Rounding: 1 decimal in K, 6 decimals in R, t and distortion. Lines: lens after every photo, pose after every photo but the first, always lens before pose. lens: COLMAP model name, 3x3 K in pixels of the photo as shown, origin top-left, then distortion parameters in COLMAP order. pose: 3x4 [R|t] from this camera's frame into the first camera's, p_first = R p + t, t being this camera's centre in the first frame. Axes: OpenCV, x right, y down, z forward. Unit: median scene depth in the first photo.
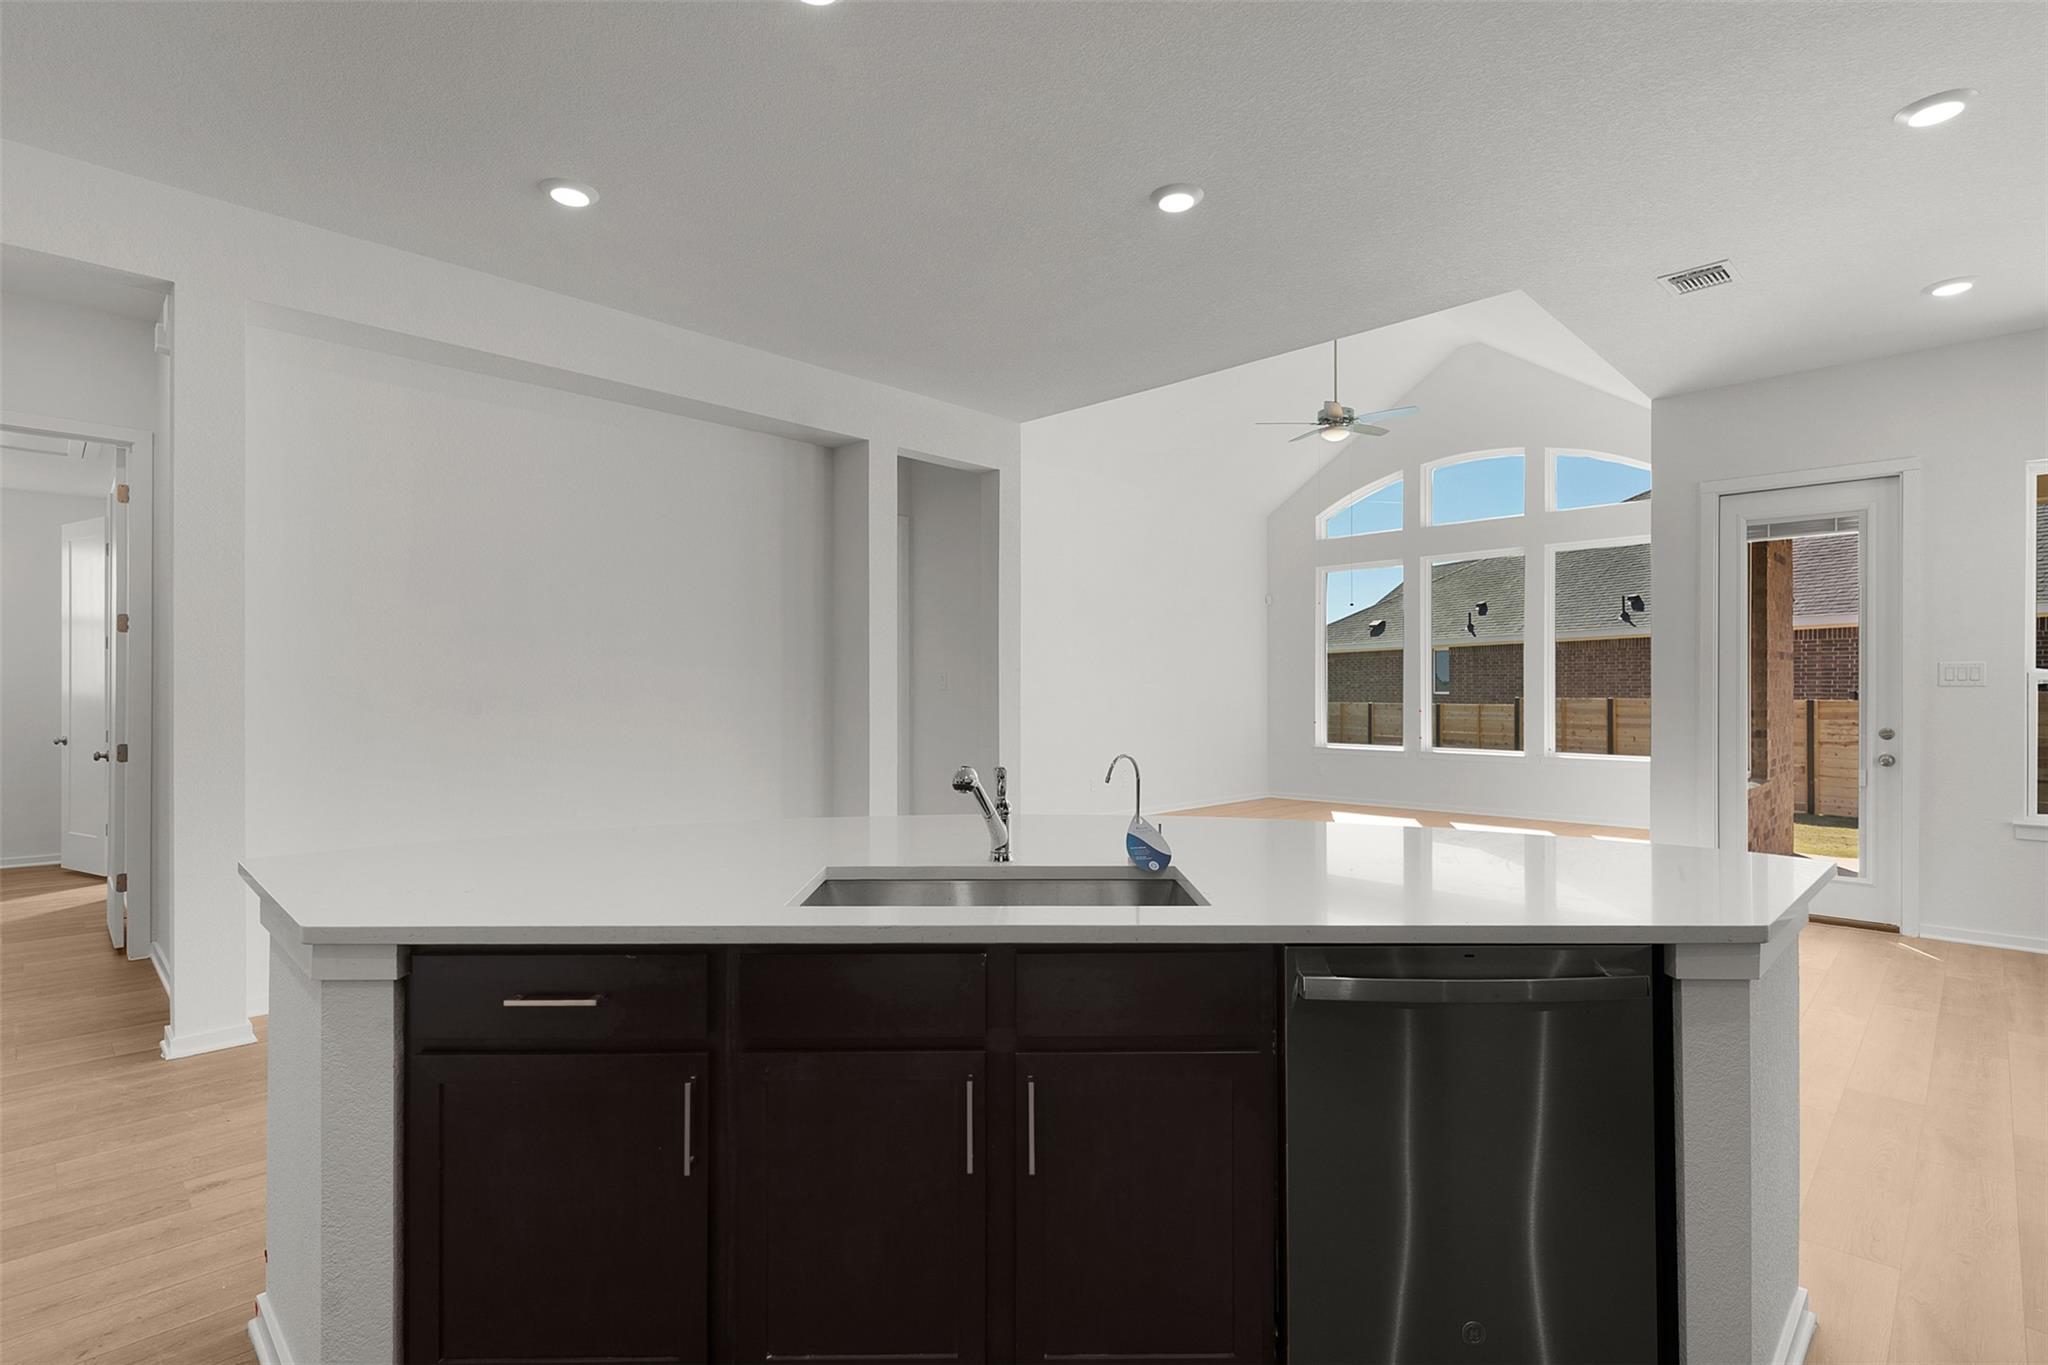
lens RADIAL K [[988.2, 0, 1029.7], [0, 988.2, 684.8], [0, 0, 1]] dist [0.017970, 0.000220]
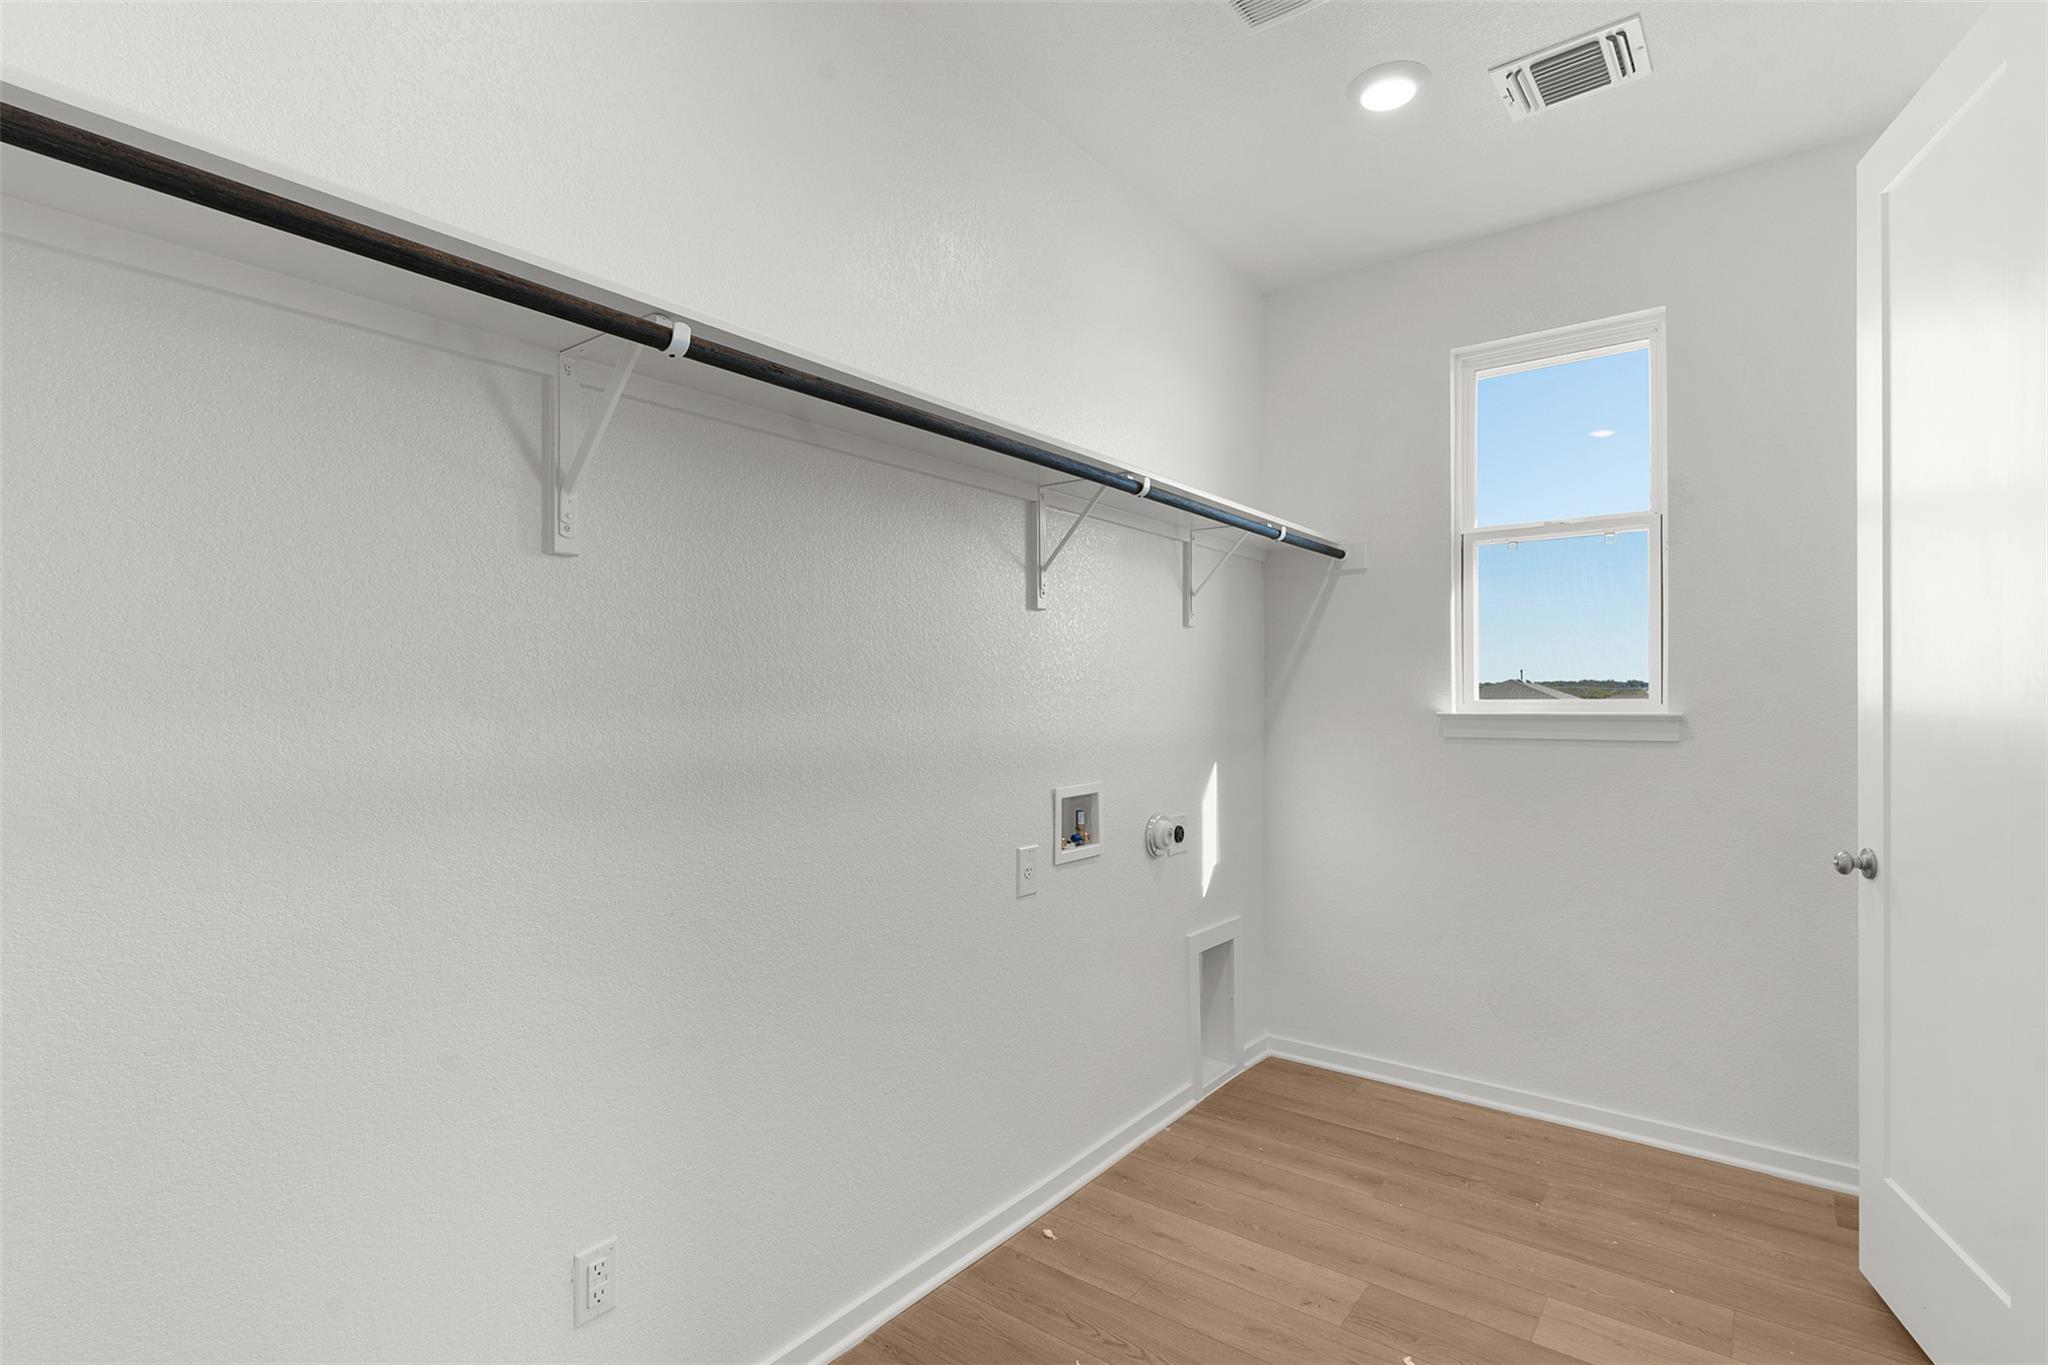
lens RADIAL K [[988.2, 0, 1018.8], [0, 988.2, 693.4], [0, 0, 1]] dist [0.017970, 0.000220]
pose [[0.099922, -0.002368, -0.994992, -0.228075], [0.000503, 0.999997, -0.002329, 0.001628], [0.994995, -0.000268, 0.099923, 0.237866]]
